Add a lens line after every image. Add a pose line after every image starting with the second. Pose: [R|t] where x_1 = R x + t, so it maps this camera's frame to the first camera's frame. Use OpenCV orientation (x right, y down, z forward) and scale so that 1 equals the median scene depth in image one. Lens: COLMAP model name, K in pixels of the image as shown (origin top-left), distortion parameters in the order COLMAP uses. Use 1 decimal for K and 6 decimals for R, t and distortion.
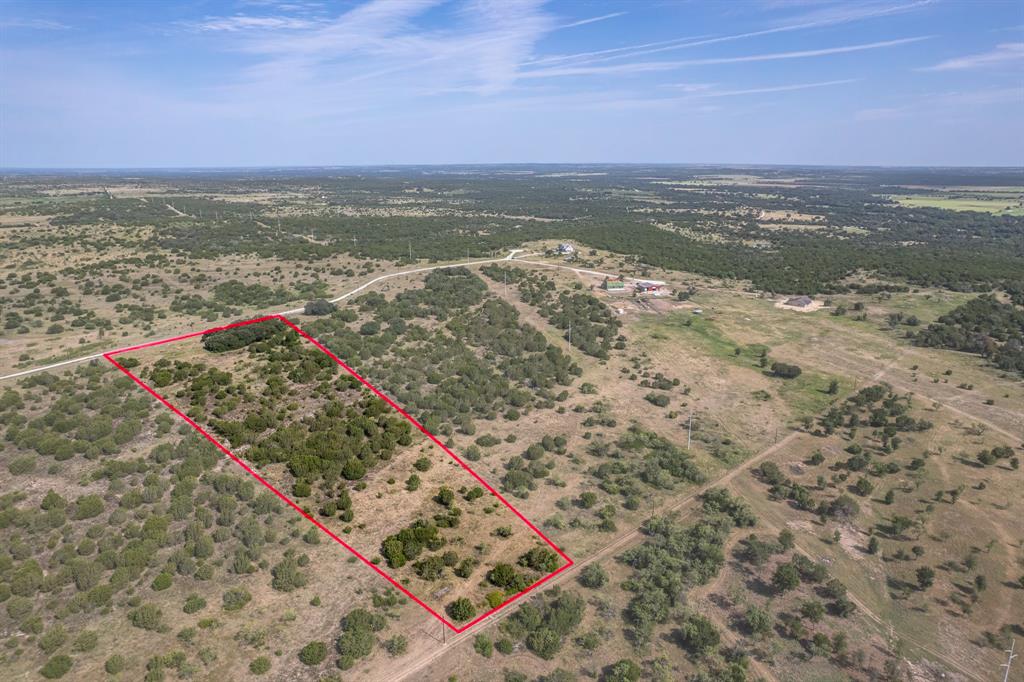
lens RADIAL K [[667.4, 0, 512.1], [0, 667.4, 341.0], [0, 0, 1]] dist [-0.076197, 0.067821]
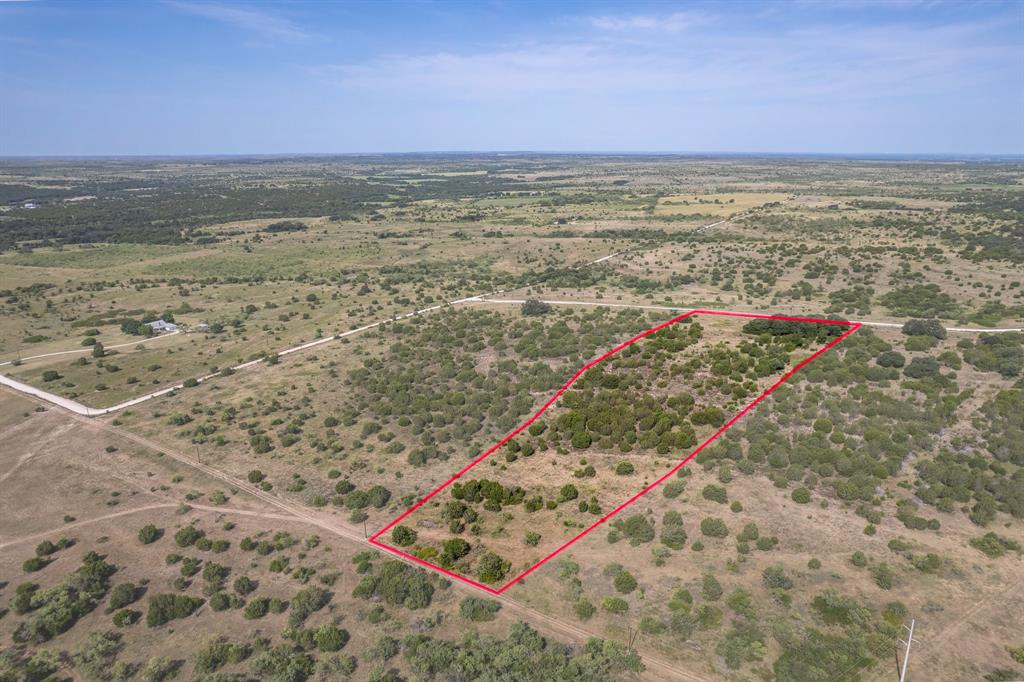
lens RADIAL K [[667.4, 0, 511.4], [0, 667.4, 349.6], [0, 0, 1]] dist [-0.076197, 0.067821]
pose [[0.232273, 0.285230, -0.929889, 0.758090], [-0.254485, 0.940554, 0.224934, -0.168089], [0.938769, 0.184397, 0.291052, 0.616765]]
